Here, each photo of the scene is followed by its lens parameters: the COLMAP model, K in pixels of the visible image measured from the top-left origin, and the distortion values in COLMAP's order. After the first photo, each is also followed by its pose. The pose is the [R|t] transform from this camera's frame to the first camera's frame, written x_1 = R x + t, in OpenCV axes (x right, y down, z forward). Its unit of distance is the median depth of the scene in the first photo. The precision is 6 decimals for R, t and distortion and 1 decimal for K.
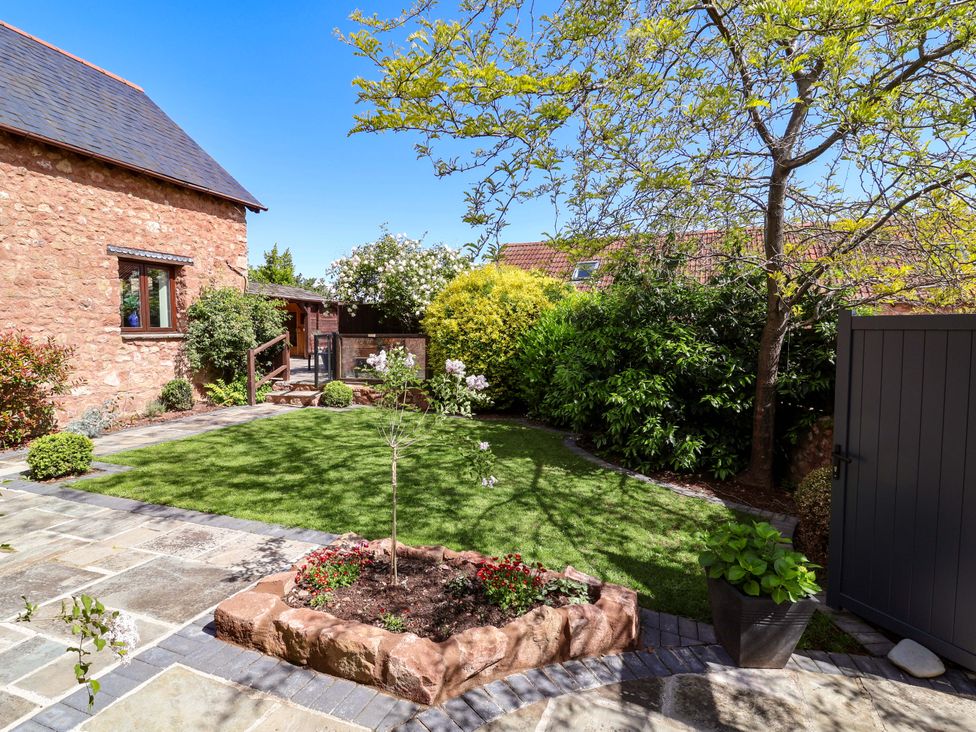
lens RADIAL K [[503.6, 0, 488.6], [0, 503.6, 360.8], [0, 0, 1]] dist [-0.018825, -0.005407]
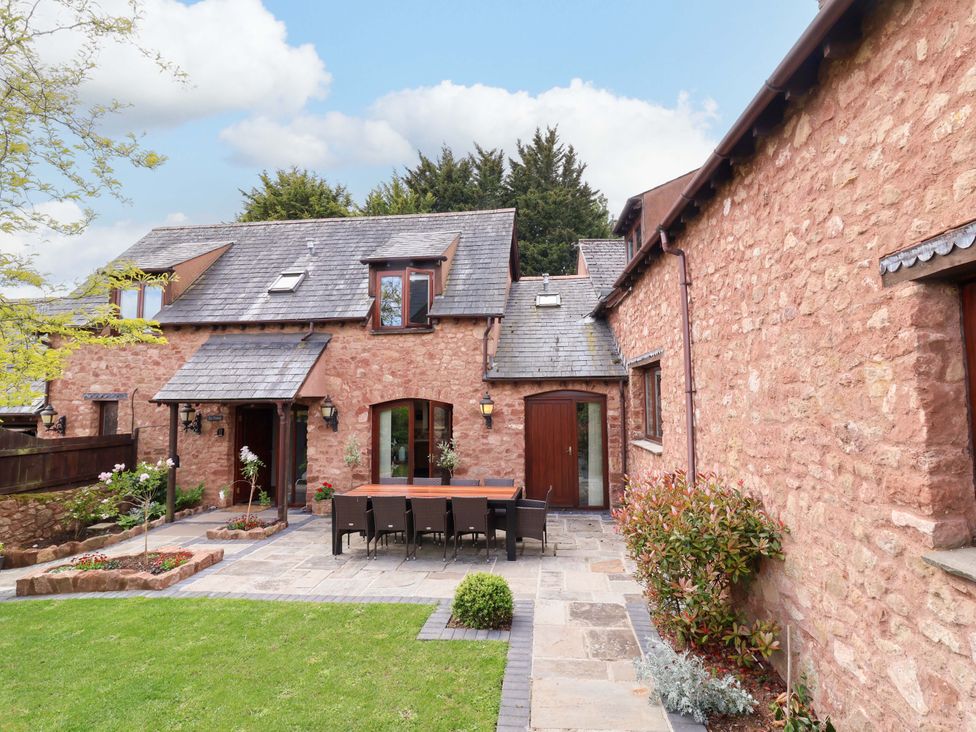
lens RADIAL K [[503.6, 0, 493.0], [0, 503.6, 362.8], [0, 0, 1]] dist [-0.018825, -0.005407]
pose [[-0.977273, -0.015484, -0.211417, -0.450262], [-0.012720, 0.999815, -0.014430, -0.157642], [0.211602, -0.011413, -0.977289, 1.280709]]
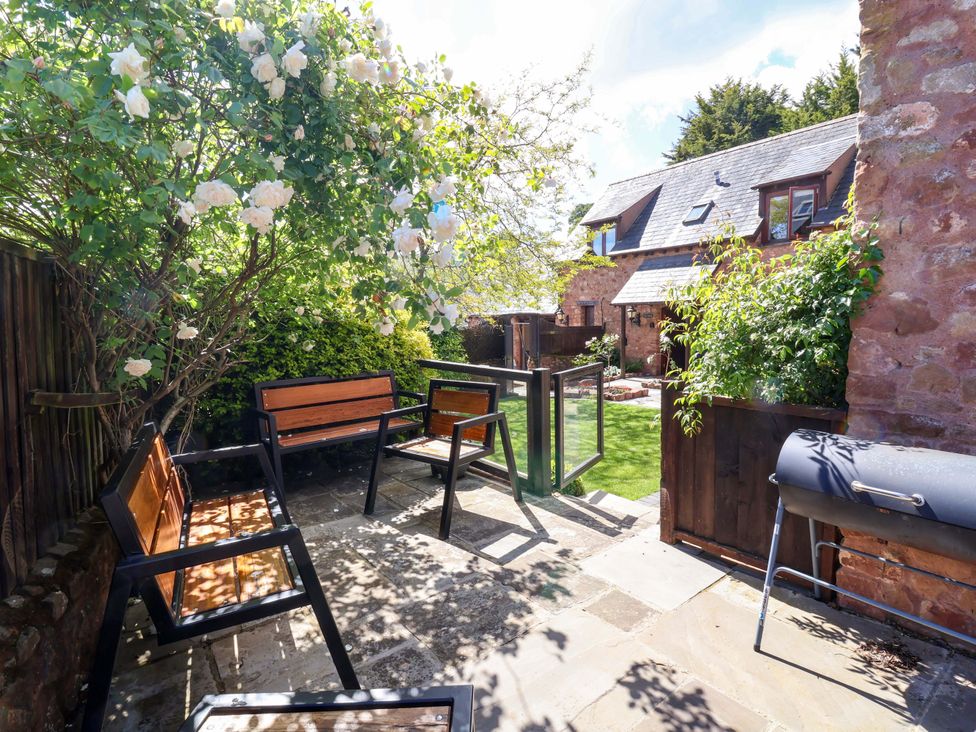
lens RADIAL K [[561.4, 0, 490.8], [0, 561.4, 363.1], [0, 0, 1]] dist [-0.002420, -0.000104]
pose [[-0.815359, -0.040976, 0.577504, -0.798542], [0.047172, 0.989474, 0.136808, -0.168000], [-0.577031, 0.138790, -0.804844, 2.005503]]
